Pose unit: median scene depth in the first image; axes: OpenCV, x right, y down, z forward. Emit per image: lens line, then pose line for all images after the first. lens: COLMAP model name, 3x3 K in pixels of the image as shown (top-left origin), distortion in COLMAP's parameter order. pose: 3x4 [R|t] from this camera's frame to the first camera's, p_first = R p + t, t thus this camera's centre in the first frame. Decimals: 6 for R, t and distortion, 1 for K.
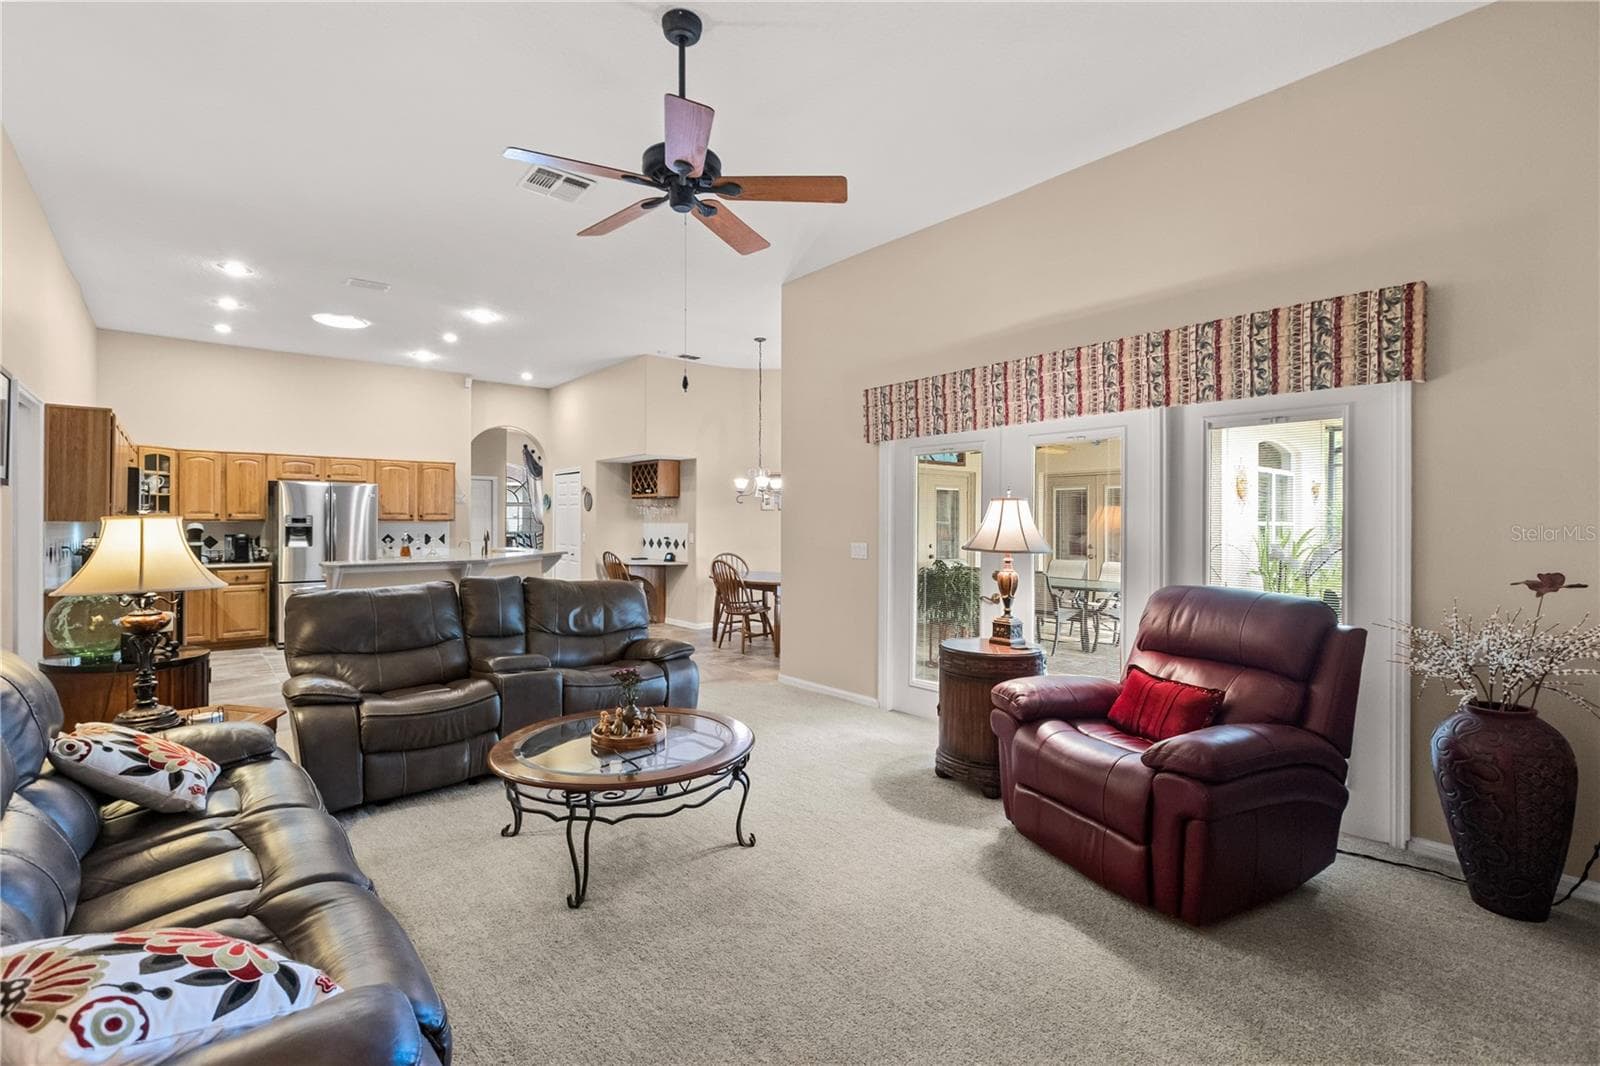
lens RADIAL K [[737.0, 0, 800.6], [0, 737.0, 517.8], [0, 0, 1]] dist [-0.004580, -0.000749]
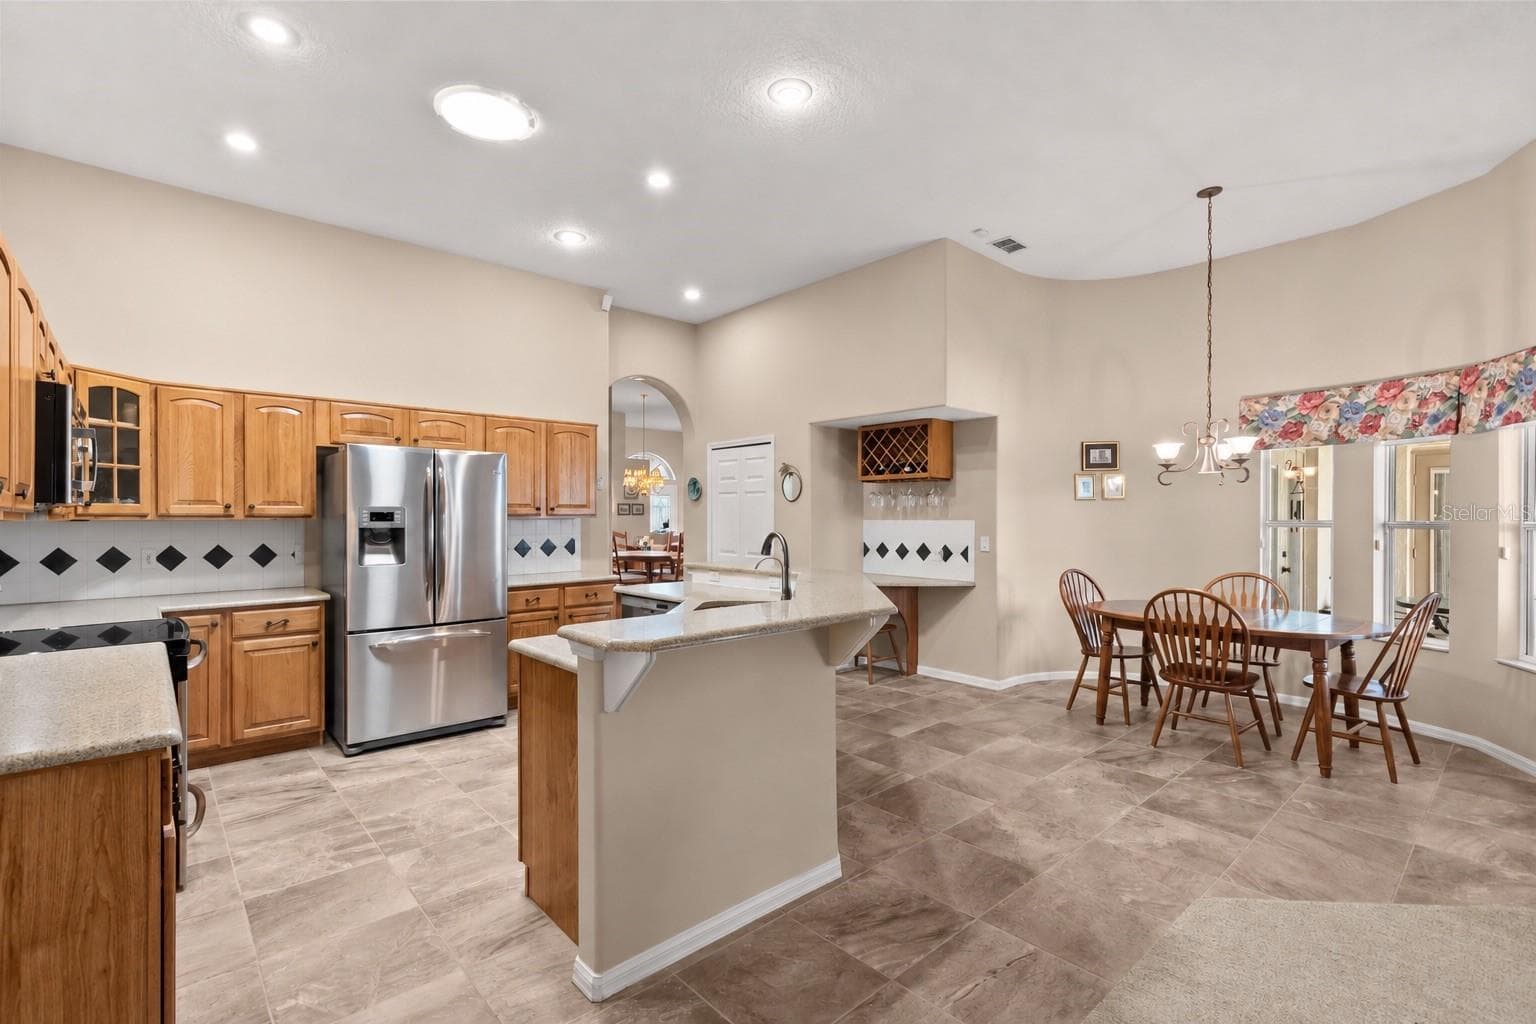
lens RADIAL K [[707.5, 0, 763.5], [0, 707.5, 519.2], [0, 0, 1]] dist [-0.004580, -0.000749]
pose [[0.999878, -0.000371, 0.015596, -0.365371], [0.000232, 0.999960, 0.008900, 0.000751], [-0.015599, -0.008896, 0.999839, 0.424358]]
